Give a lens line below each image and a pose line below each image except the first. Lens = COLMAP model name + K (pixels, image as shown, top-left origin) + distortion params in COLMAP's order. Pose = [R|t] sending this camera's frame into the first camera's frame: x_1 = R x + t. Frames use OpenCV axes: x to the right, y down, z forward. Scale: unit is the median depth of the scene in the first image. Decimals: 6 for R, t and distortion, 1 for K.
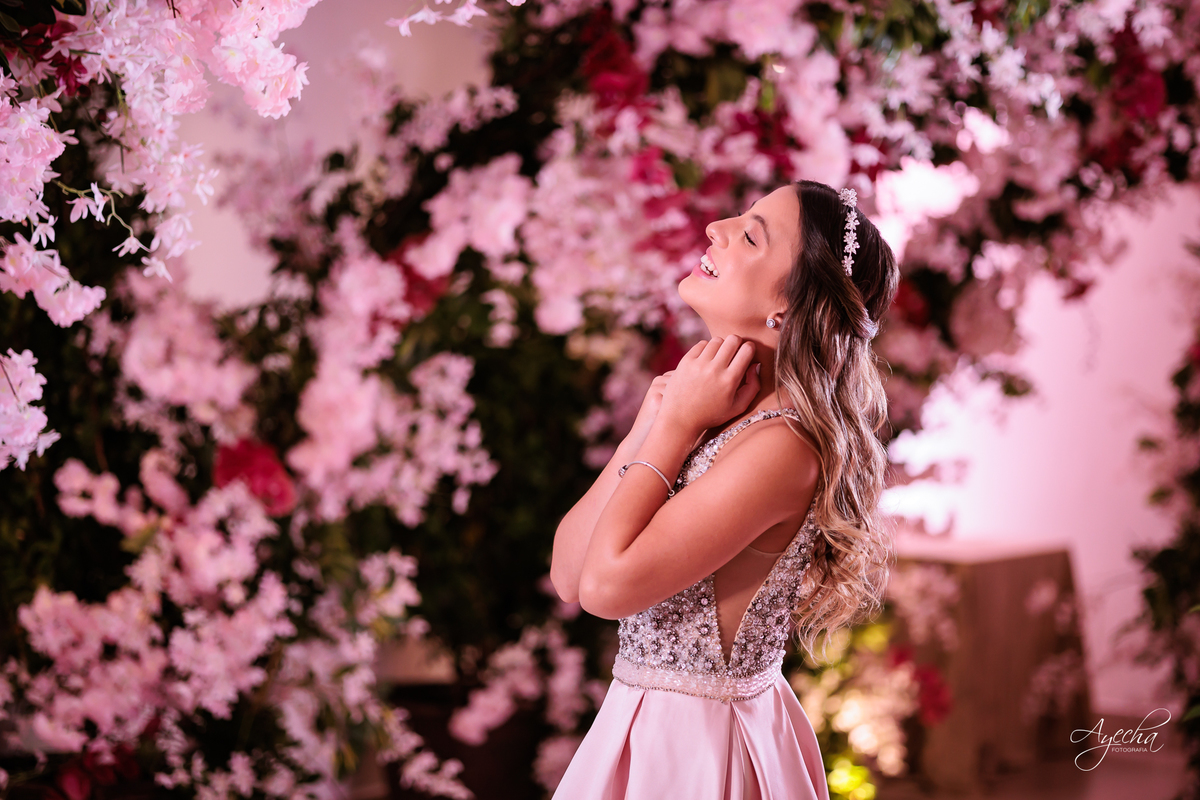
lens RADIAL K [[2904.8, 0, 598.4], [0, 2904.8, 399.4], [0, 0, 1]] dist [0.043652, 0.000000]
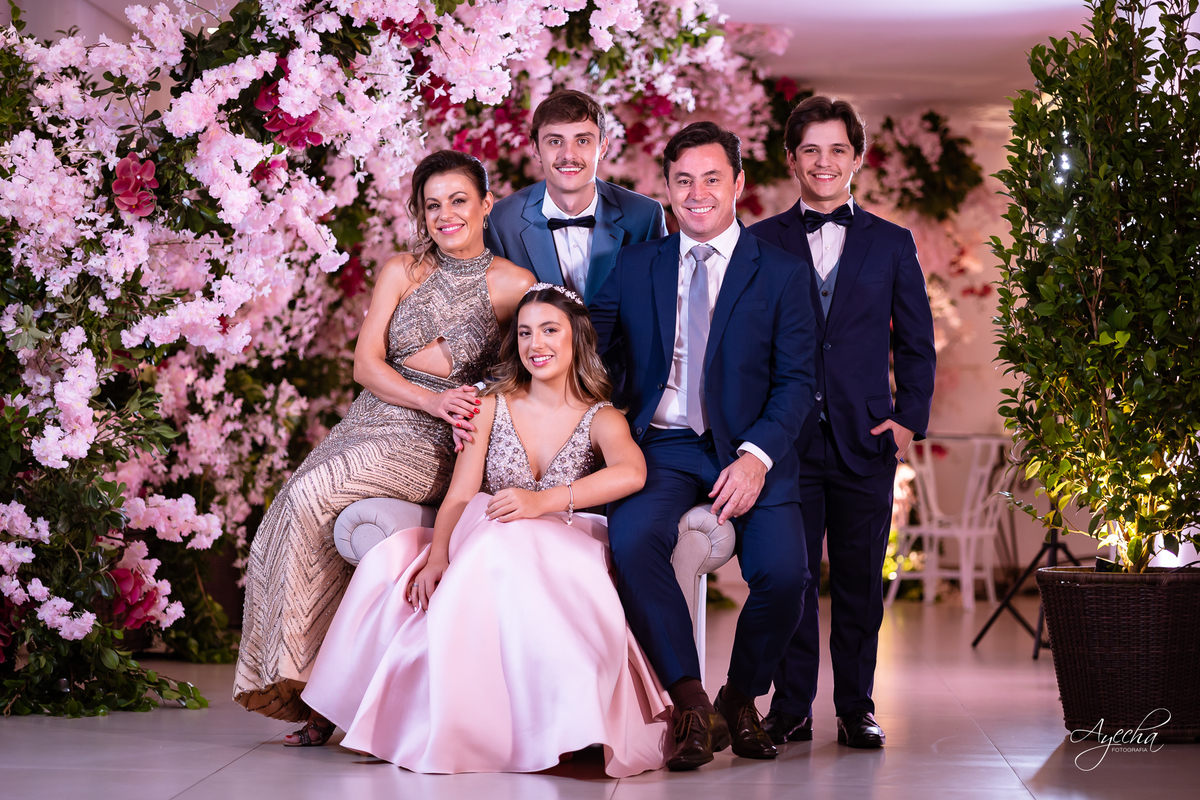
lens RADIAL K [[3103.4, 0, 638.2], [0, 3103.4, 434.6], [0, 0, 1]] dist [0.112810, 0.000000]
pose [[0.929106, -0.044086, 0.367175, -0.865376], [0.046747, 0.998905, 0.001647, 0.145808], [-0.366846, 0.015634, 0.930150, -1.149891]]
